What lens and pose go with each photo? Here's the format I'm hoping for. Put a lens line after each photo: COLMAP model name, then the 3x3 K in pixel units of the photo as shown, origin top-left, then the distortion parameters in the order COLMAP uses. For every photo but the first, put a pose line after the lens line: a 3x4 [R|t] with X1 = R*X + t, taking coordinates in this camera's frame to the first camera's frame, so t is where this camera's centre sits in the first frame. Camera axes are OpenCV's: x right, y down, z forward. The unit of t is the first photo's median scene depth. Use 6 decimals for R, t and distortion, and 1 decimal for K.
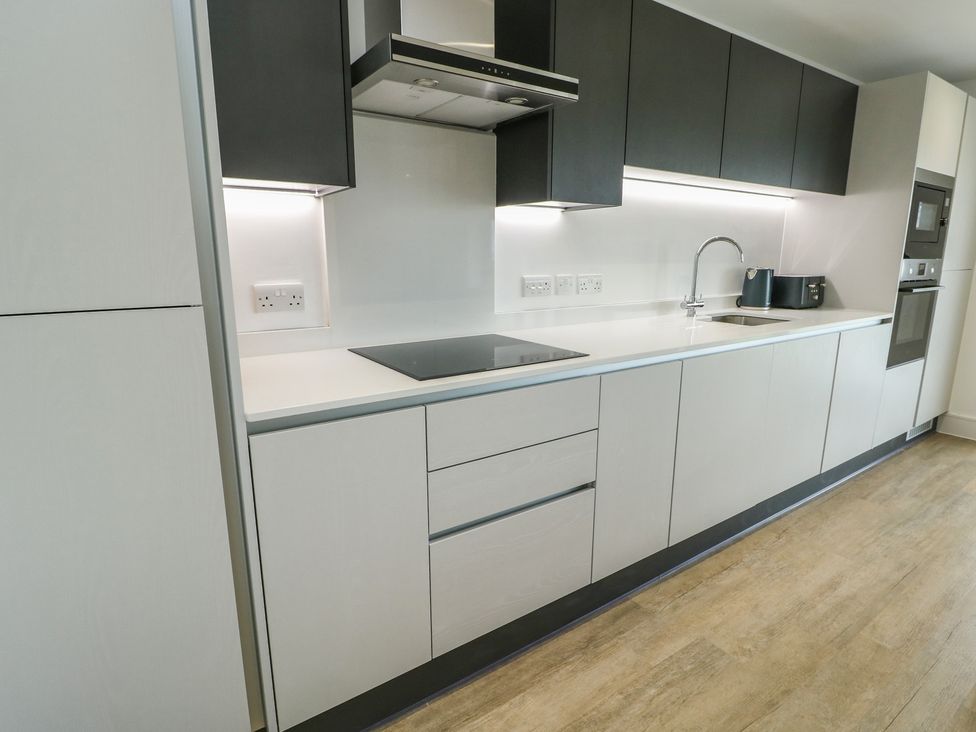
lens RADIAL K [[542.4, 0, 488.0], [0, 542.4, 366.0], [0, 0, 1]] dist [0.001518, -0.014682]
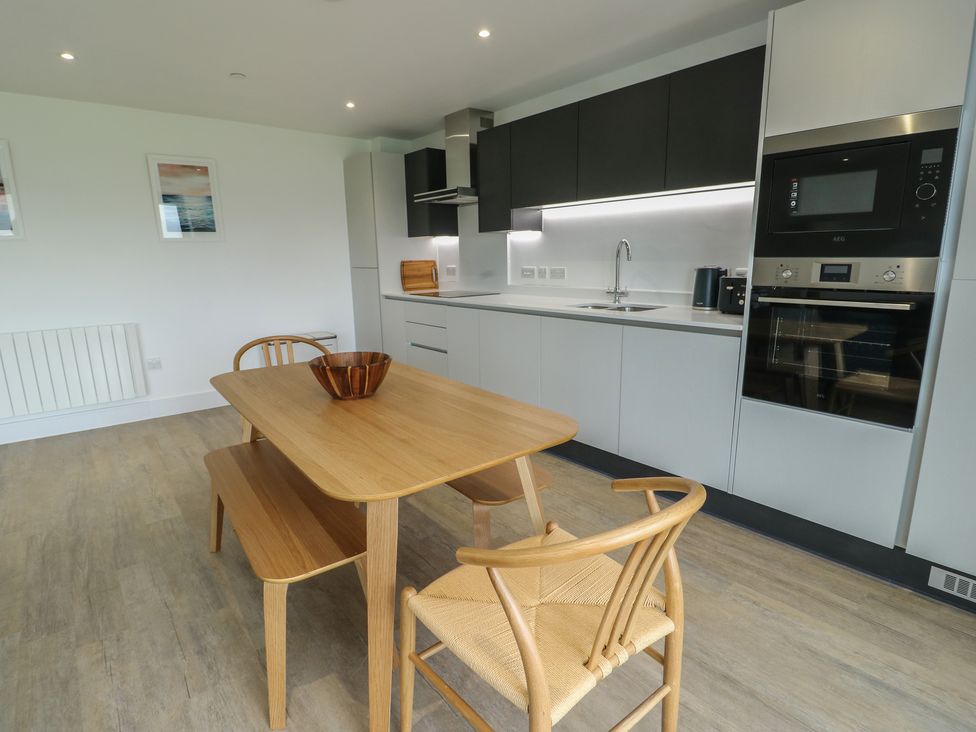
lens RADIAL K [[542.4, 0, 488.0], [0, 542.4, 366.0], [0, 0, 1]] dist [0.001518, -0.014682]
pose [[0.061885, 0.195466, -0.978756, 1.830991], [-0.189537, 0.965093, 0.180753, -0.136716], [0.979921, 0.174325, 0.096772, 0.680936]]
